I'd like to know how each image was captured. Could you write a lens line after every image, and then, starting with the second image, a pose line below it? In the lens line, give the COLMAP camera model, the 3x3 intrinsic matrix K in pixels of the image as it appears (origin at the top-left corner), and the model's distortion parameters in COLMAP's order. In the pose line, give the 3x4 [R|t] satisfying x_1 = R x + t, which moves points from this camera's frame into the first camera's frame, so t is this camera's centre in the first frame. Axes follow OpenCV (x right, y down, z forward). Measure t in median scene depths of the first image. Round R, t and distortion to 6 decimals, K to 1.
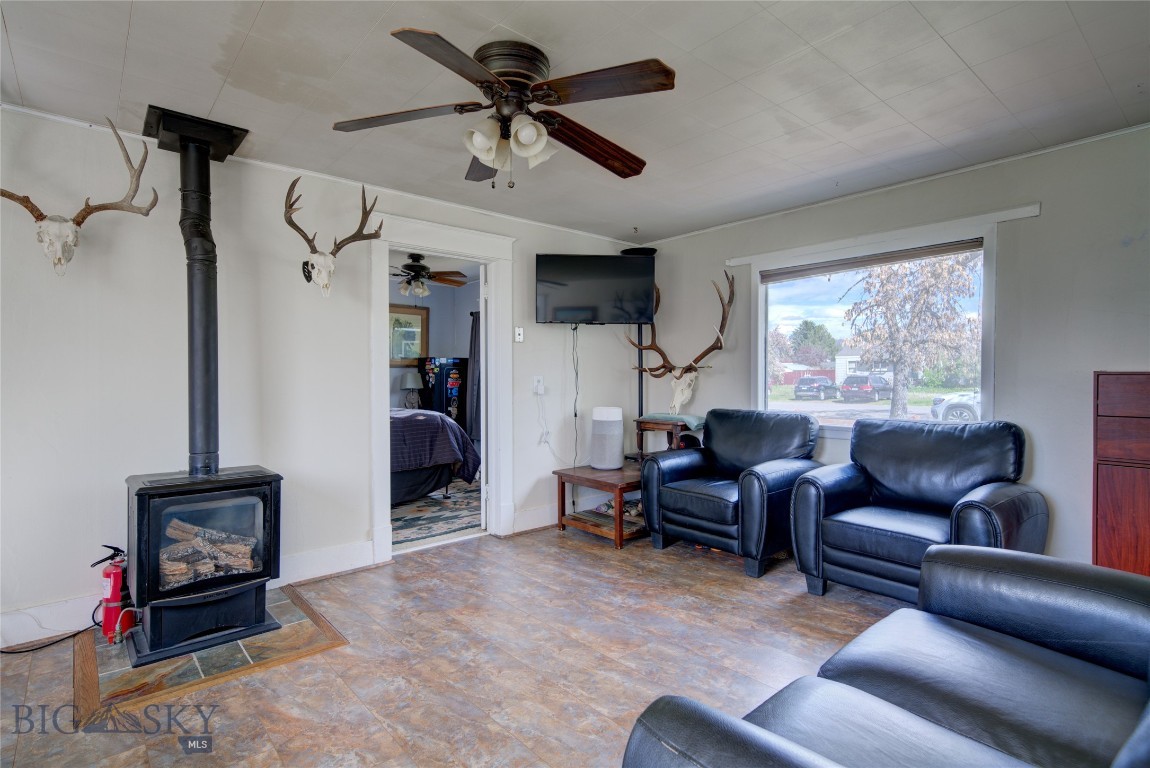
lens RADIAL K [[564.4, 0, 569.1], [0, 564.4, 385.0], [0, 0, 1]] dist [0.001147, -0.000601]
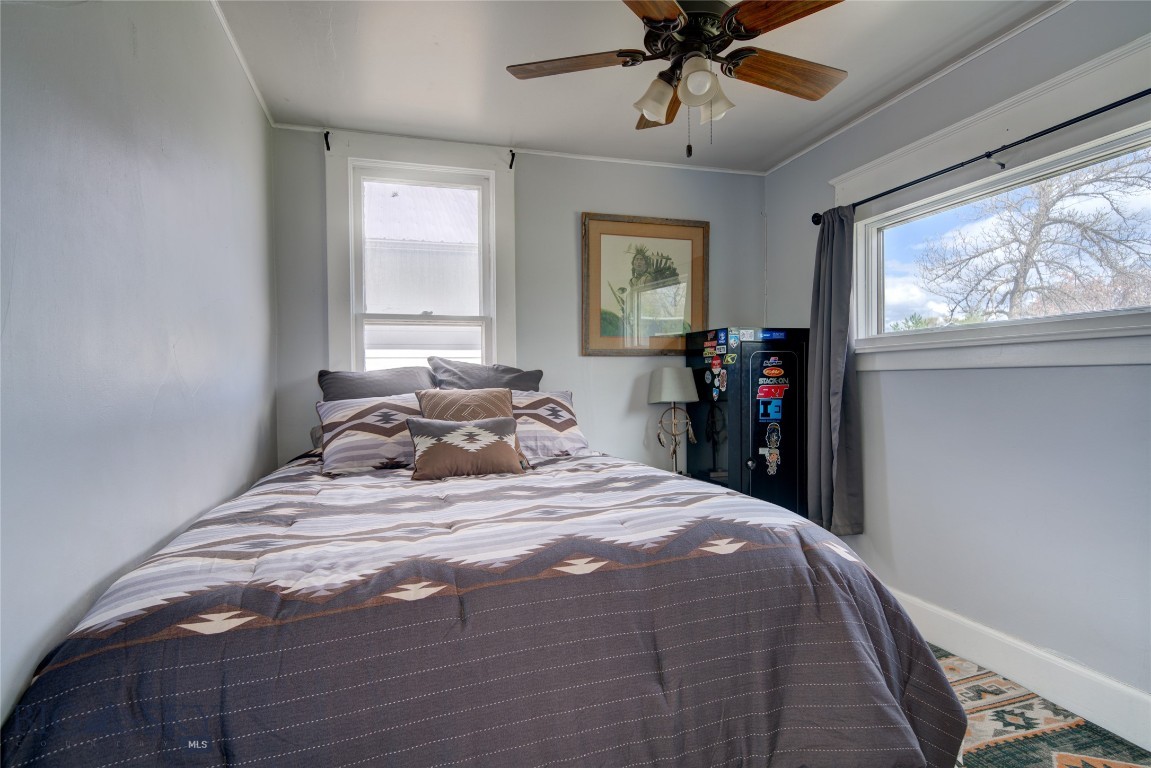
lens RADIAL K [[613.7, 0, 573.2], [0, 613.7, 379.1], [0, 0, 1]] dist [0.012012, 0.000223]
pose [[0.912543, -0.012477, -0.408790, -0.155385], [0.008066, 0.999889, -0.012512, -0.006481], [0.408900, 0.008121, 0.912543, 0.536328]]
